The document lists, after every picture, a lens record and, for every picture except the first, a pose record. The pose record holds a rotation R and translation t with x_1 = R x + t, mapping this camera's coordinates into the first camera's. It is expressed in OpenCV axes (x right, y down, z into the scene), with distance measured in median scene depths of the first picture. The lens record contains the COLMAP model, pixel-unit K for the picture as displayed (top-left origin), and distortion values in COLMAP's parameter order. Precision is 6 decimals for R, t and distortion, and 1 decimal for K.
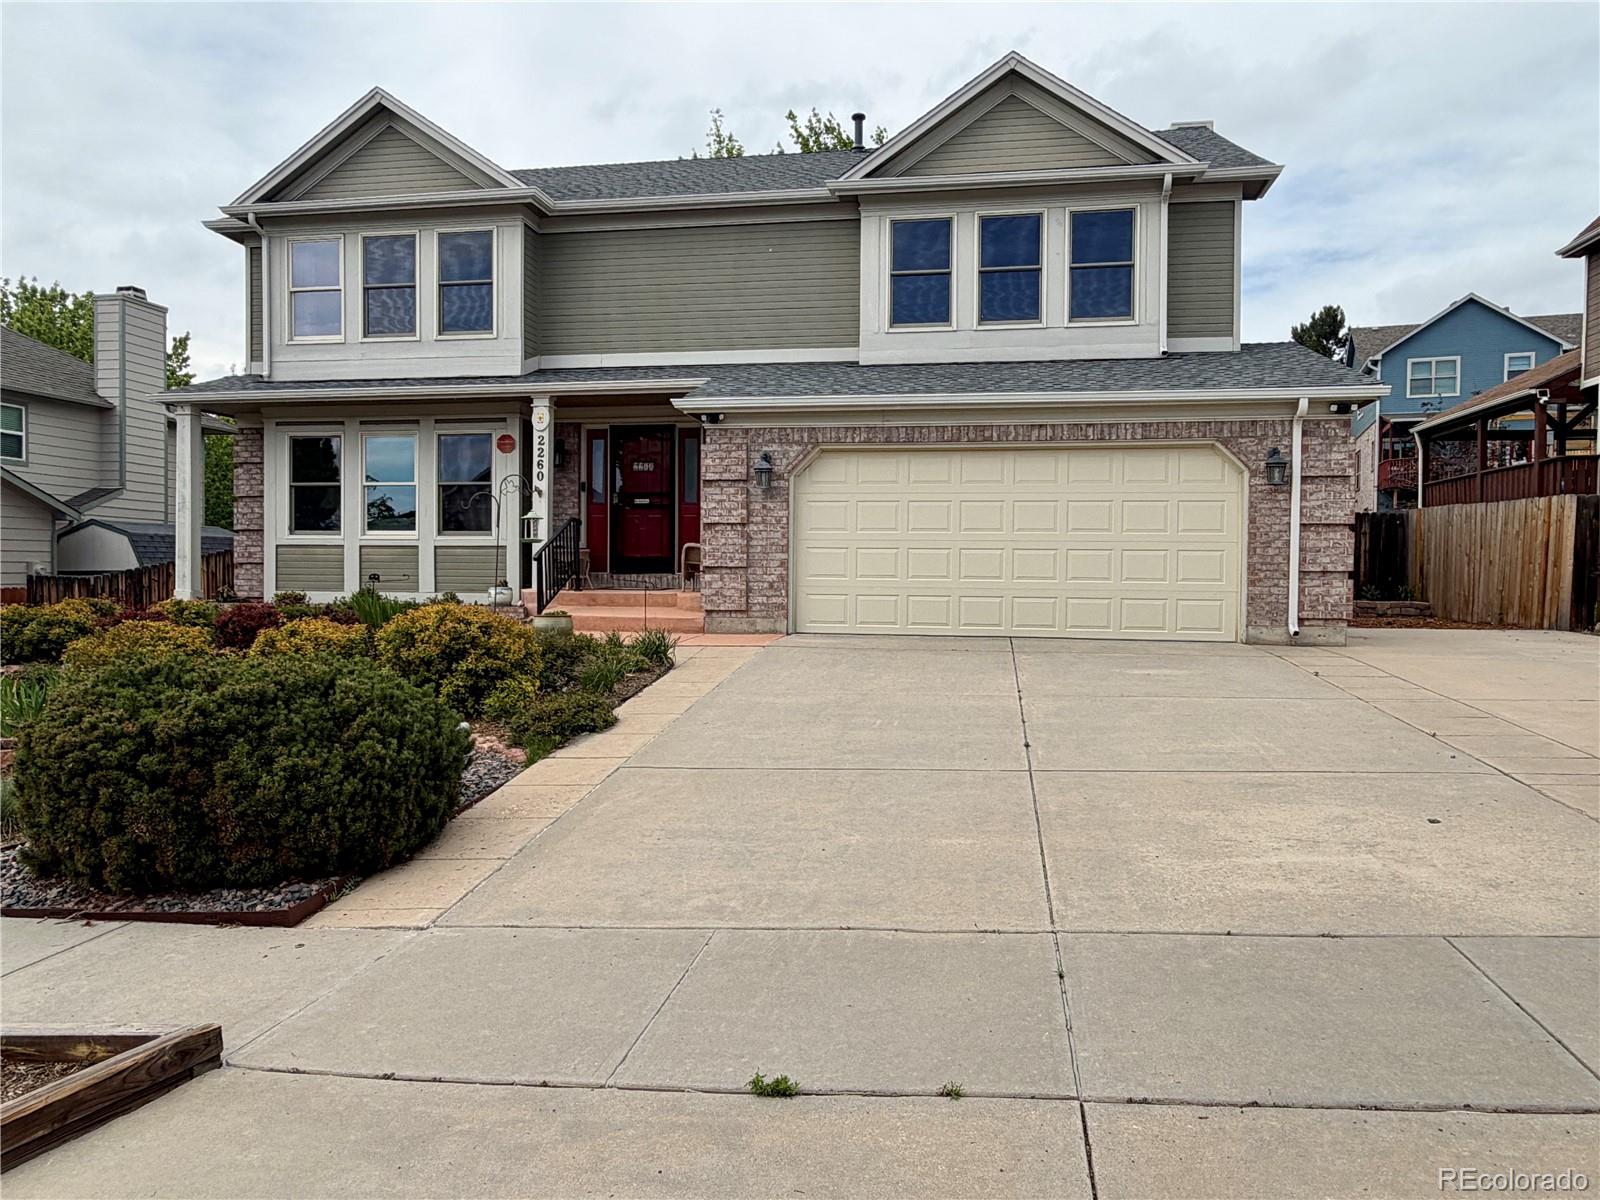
lens RADIAL K [[1077.8, 0, 804.4], [0, 1077.8, 595.4], [0, 0, 1]] dist [-0.002627, 0.005681]
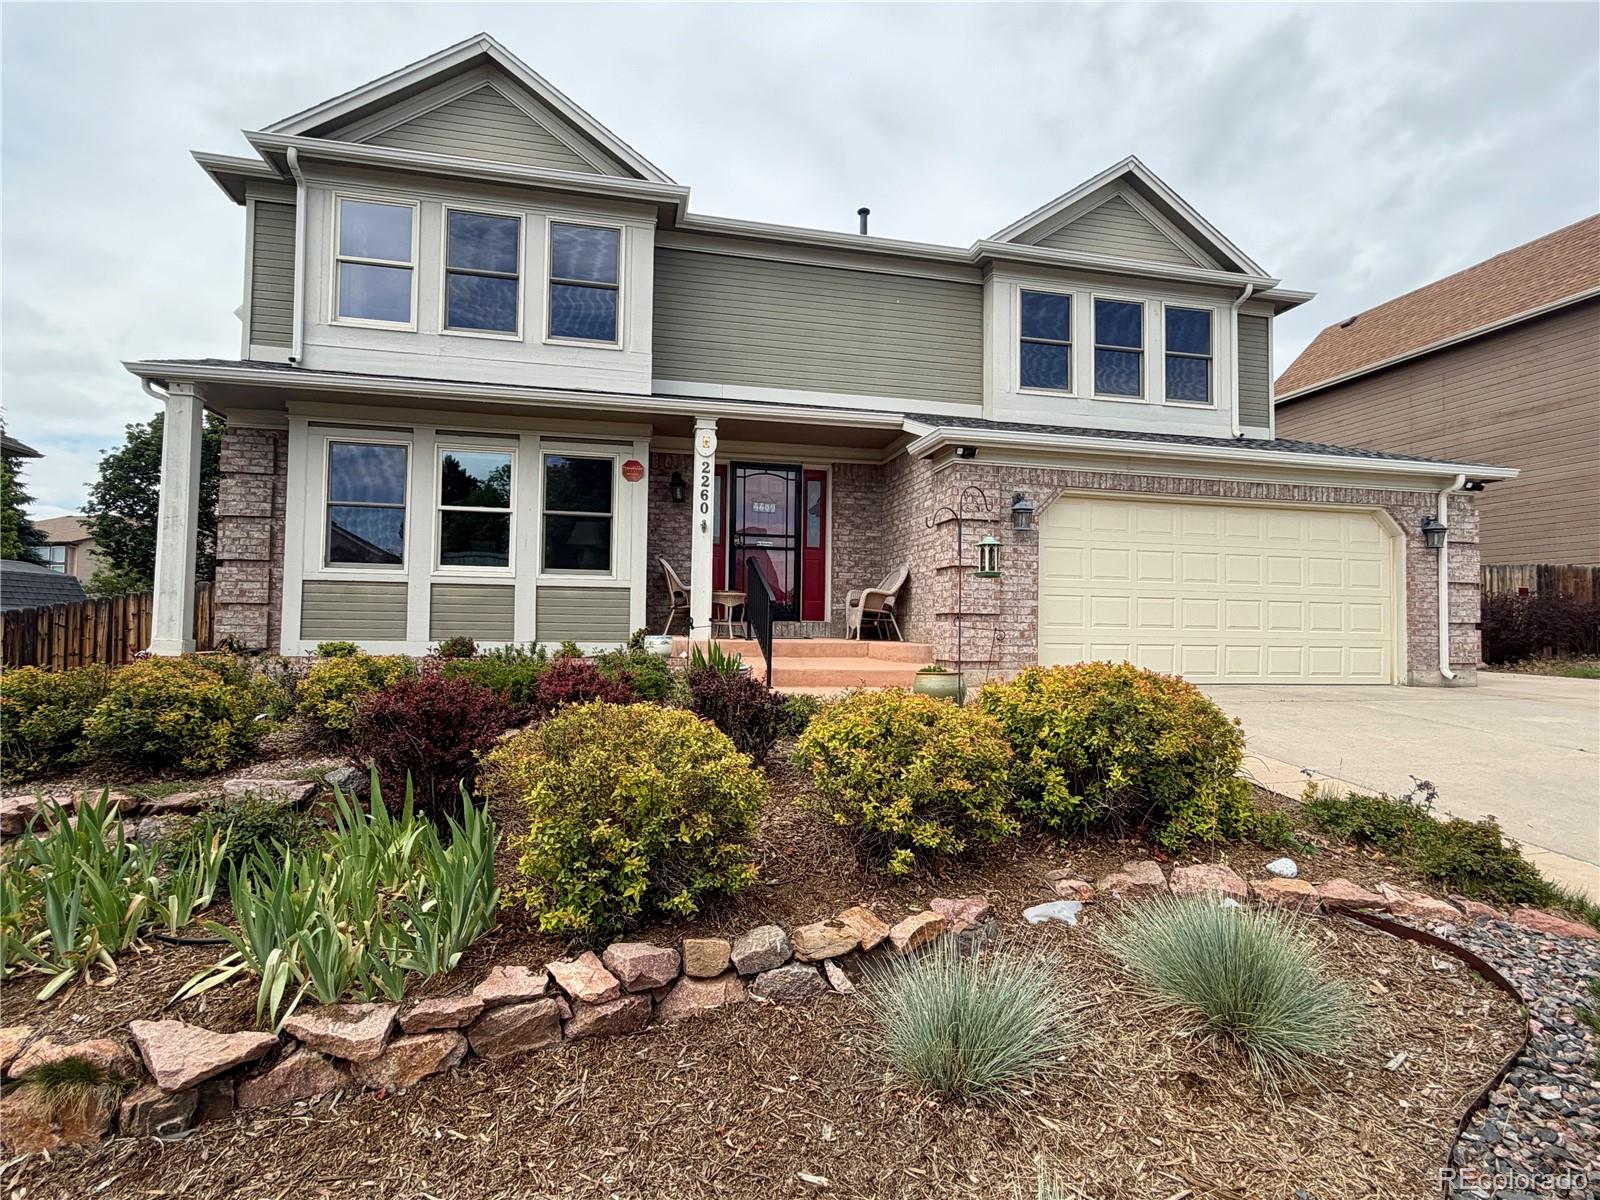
lens RADIAL K [[793.0, 0, 796.9], [0, 793.0, 599.9], [0, 0, 1]] dist [0.003903, -0.002069]
pose [[0.925926, 0.018082, 0.377271, -0.416717], [0.001608, 0.998656, -0.051811, -0.003132], [-0.377700, 0.048580, 0.924653, 0.382251]]
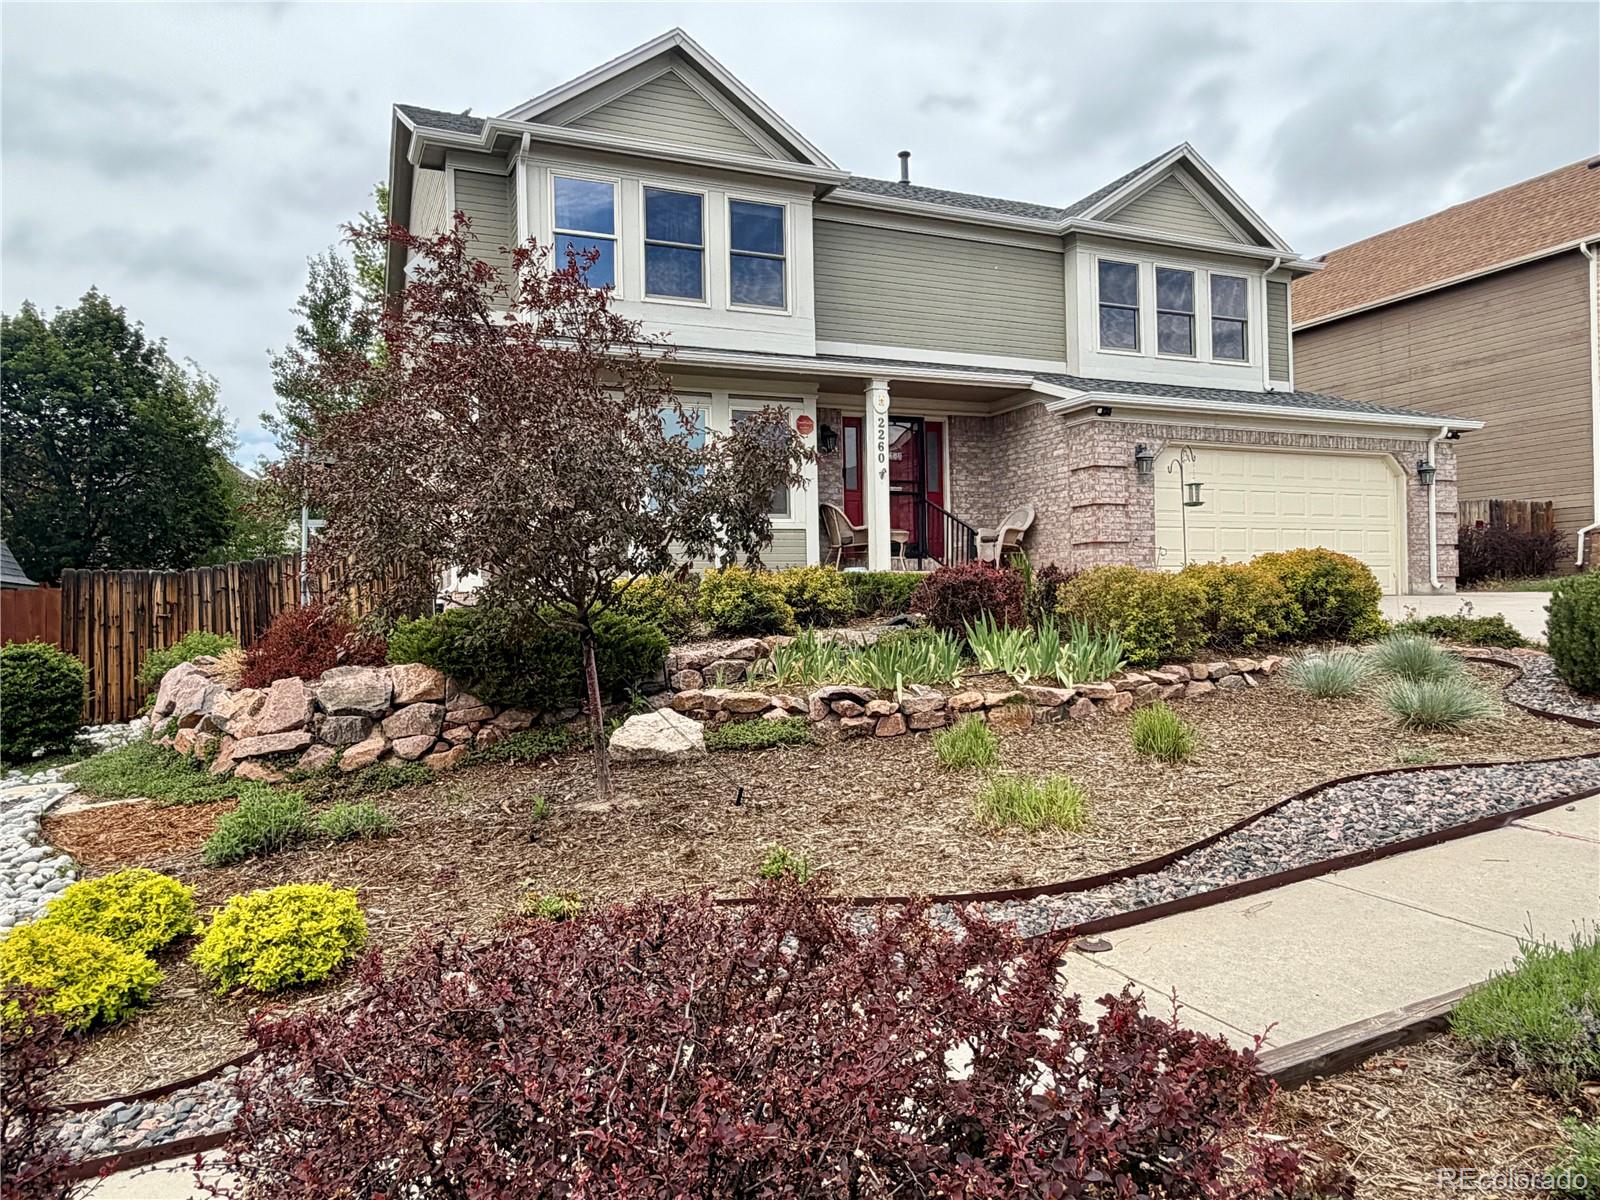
lens RADIAL K [[1077.8, 0, 794.5], [0, 1077.8, 605.6], [0, 0, 1]] dist [-0.002627, 0.005681]
pose [[0.837233, -0.023816, 0.546327, -0.868669], [0.039368, 0.999084, -0.016779, 0.041212], [-0.545427, 0.035556, 0.837404, 0.204314]]
